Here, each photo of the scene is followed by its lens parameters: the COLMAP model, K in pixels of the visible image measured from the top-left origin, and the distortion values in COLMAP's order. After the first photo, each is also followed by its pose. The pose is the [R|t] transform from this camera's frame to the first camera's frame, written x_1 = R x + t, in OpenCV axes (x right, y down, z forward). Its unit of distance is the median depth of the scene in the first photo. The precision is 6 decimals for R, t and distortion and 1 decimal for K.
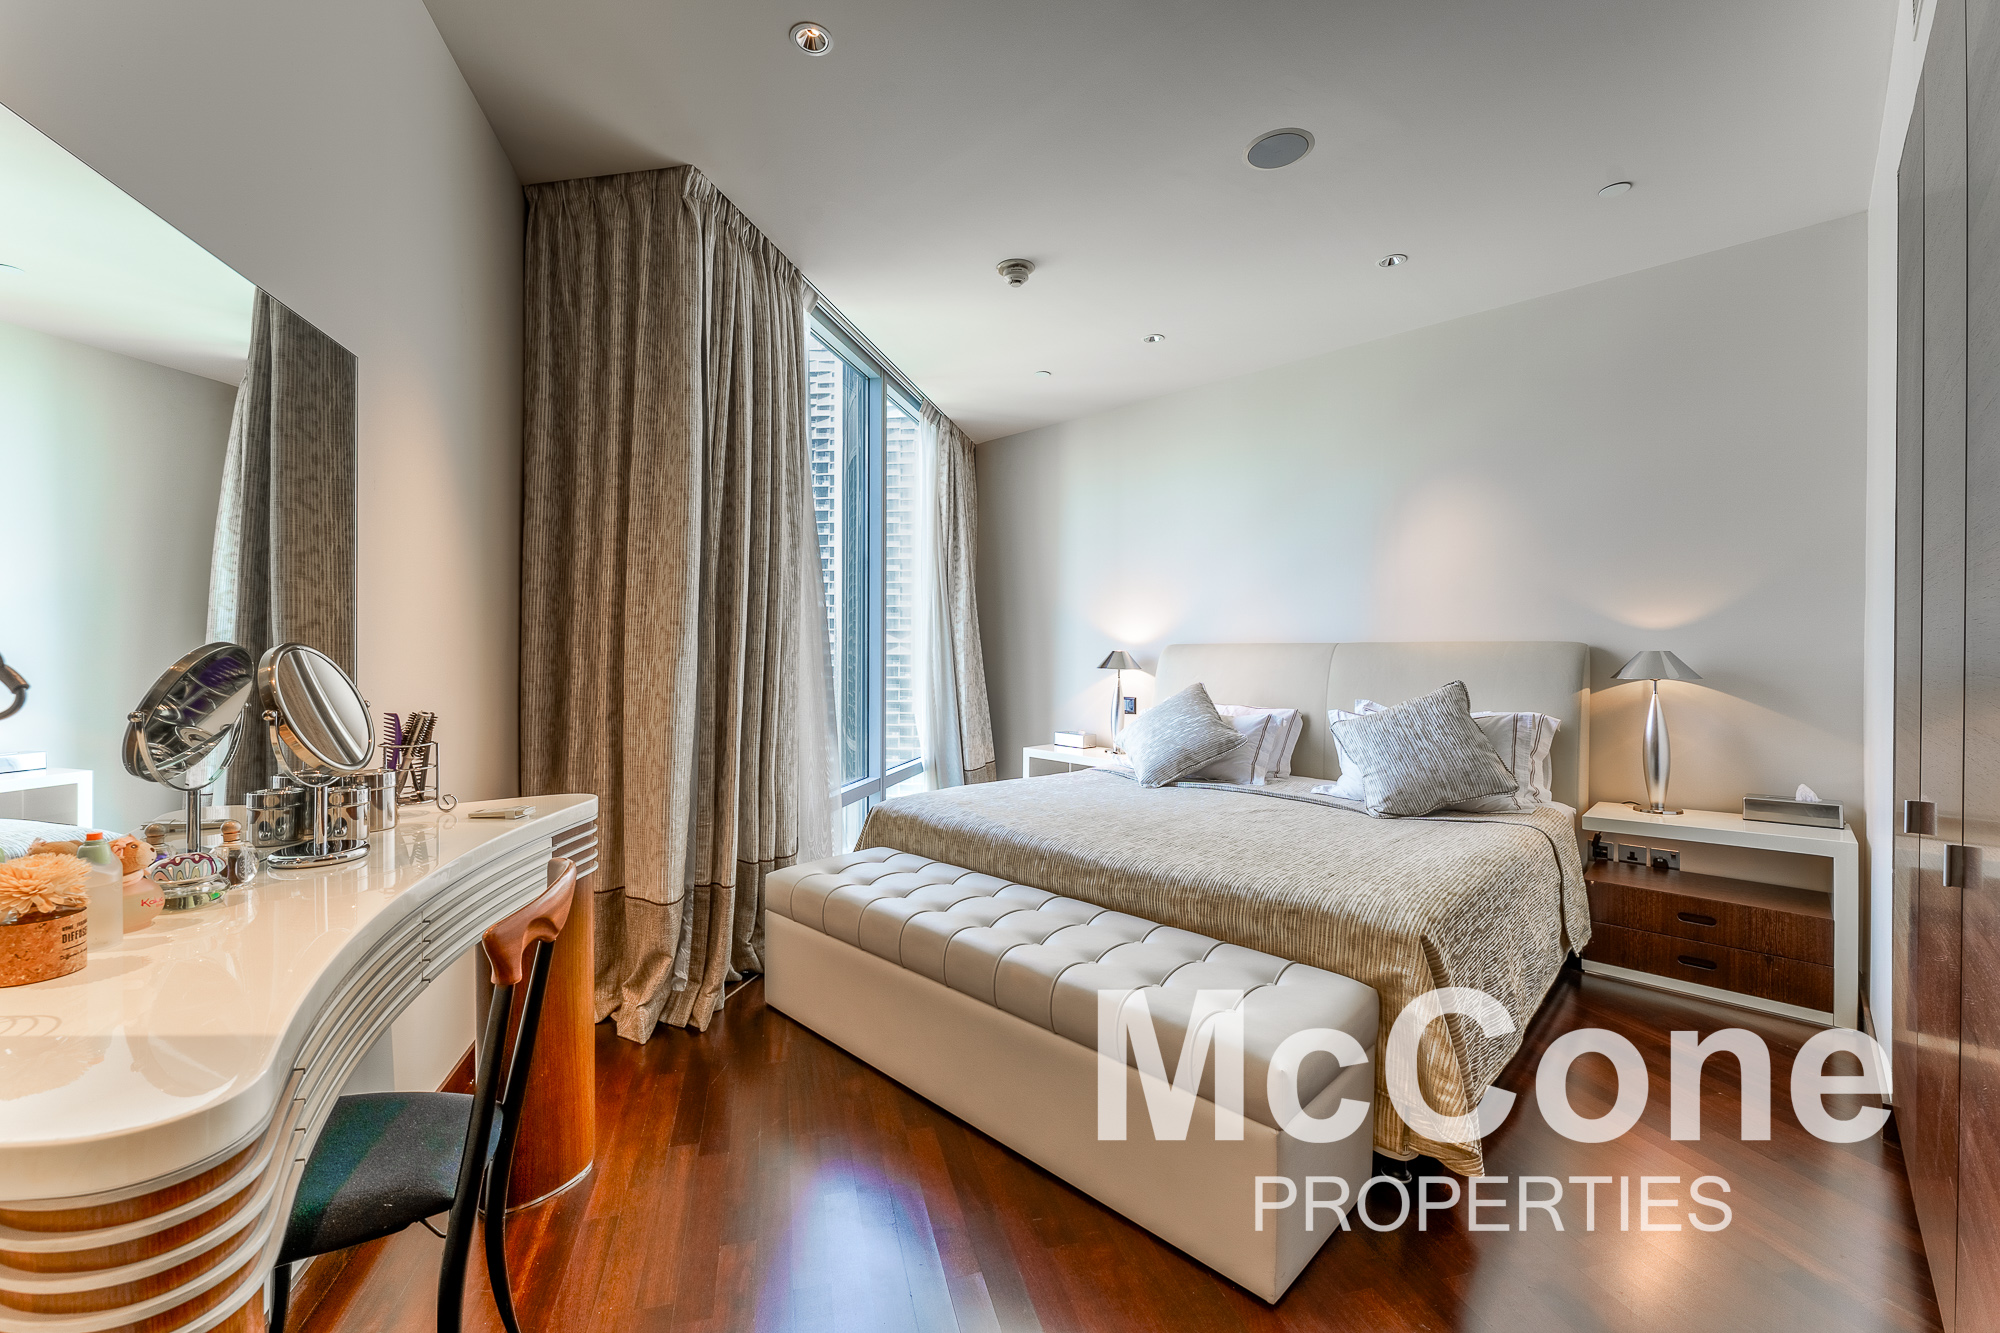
lens RADIAL K [[813.8, 0, 985.0], [0, 813.8, 661.5], [0, 0, 1]] dist [0.000153, 0.000114]
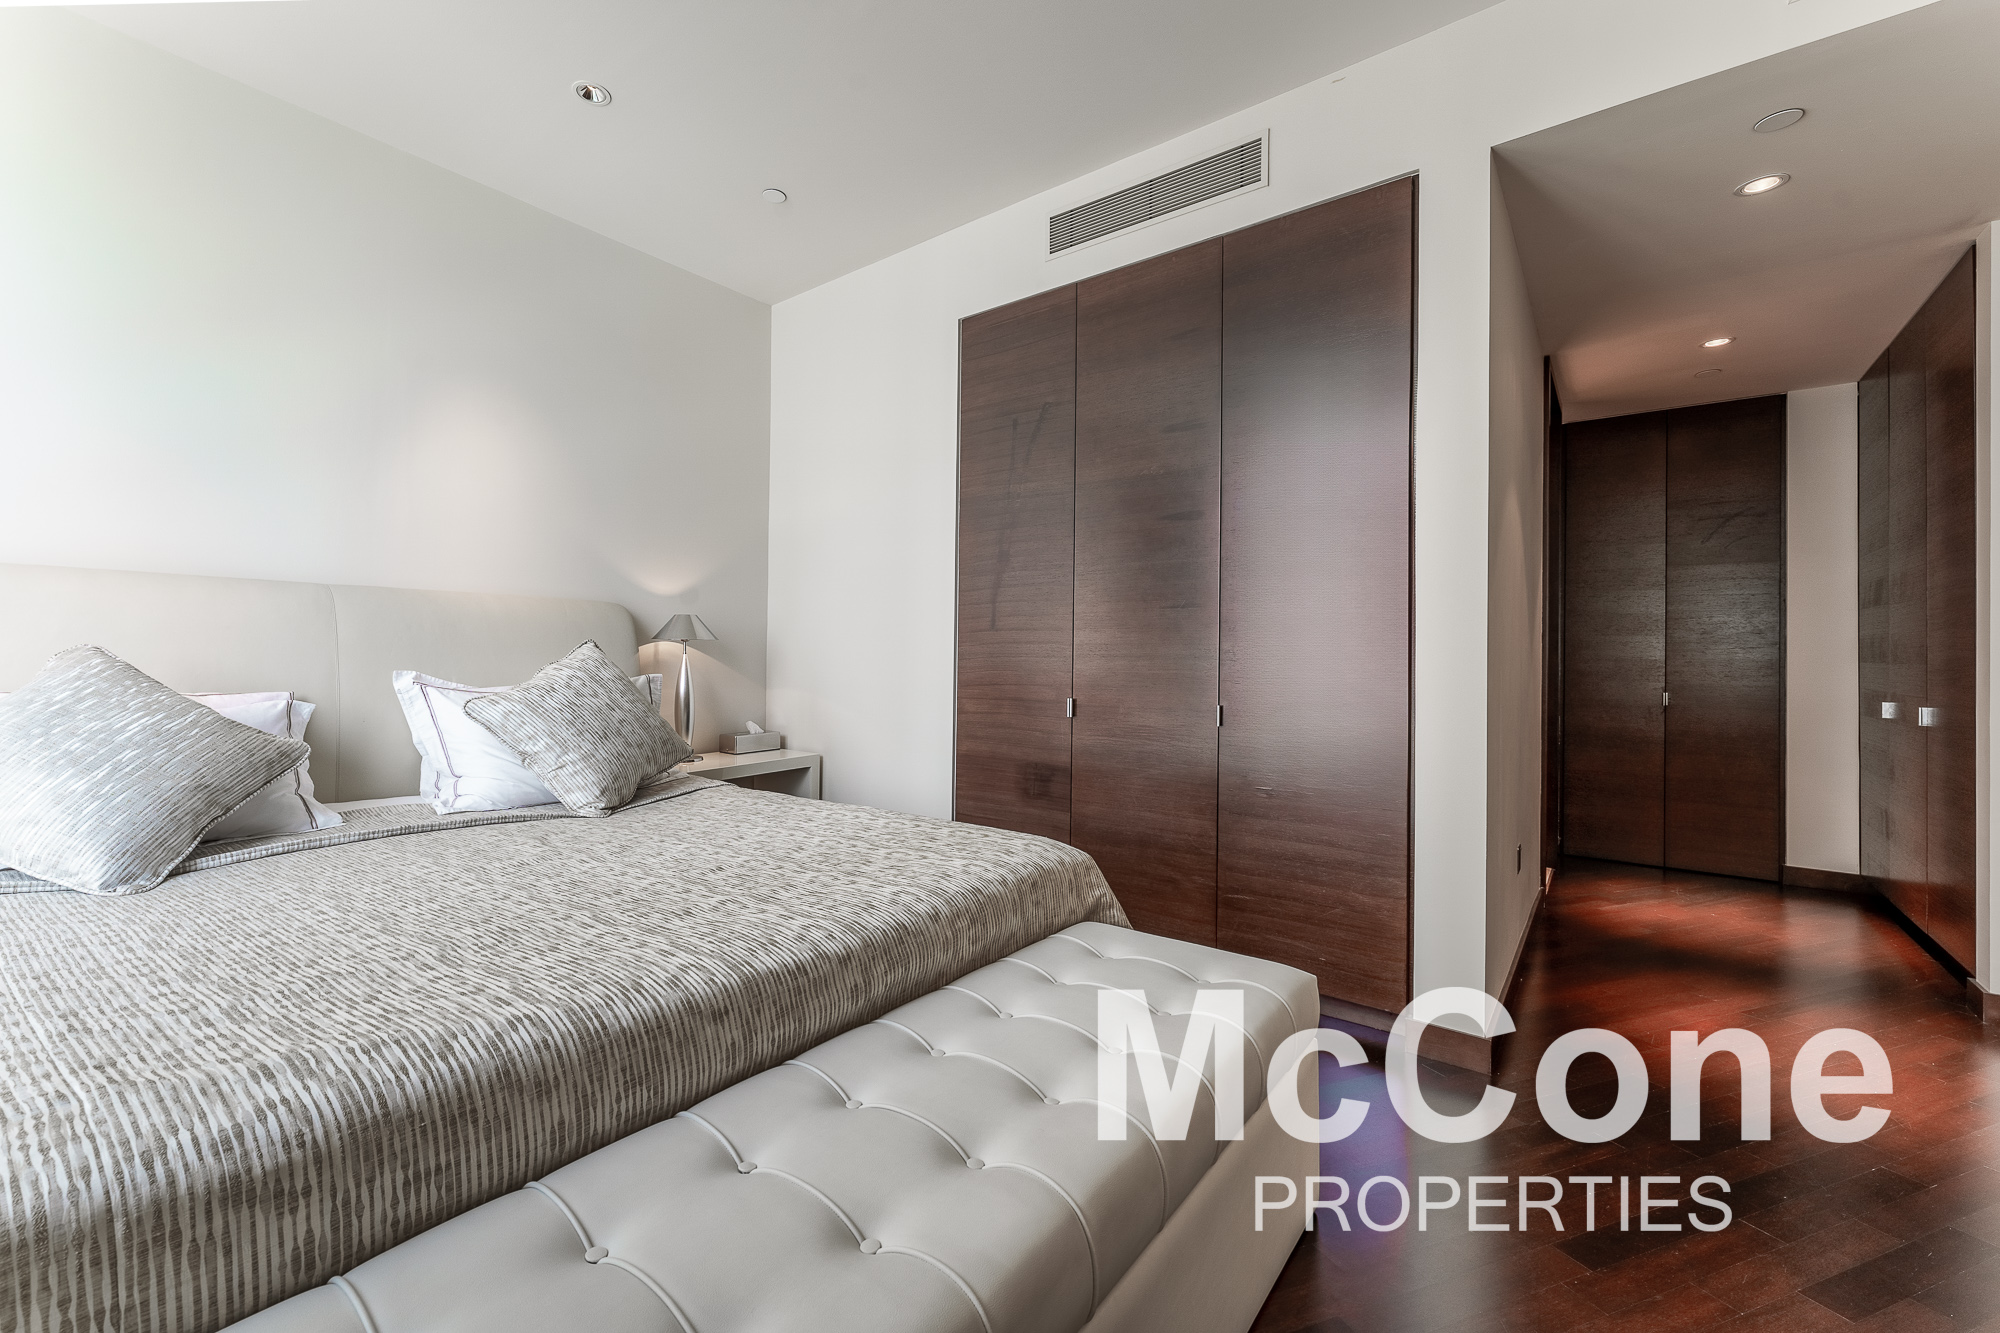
lens RADIAL K [[813.8, 0, 985.0], [0, 813.8, 661.5], [0, 0, 1]] dist [0.000153, 0.000114]
pose [[-0.120429, -0.004314, 0.992713, -0.298274], [-0.000555, 0.999991, 0.004278, 0.045075], [-0.992722, -0.000036, -0.120431, 0.739792]]
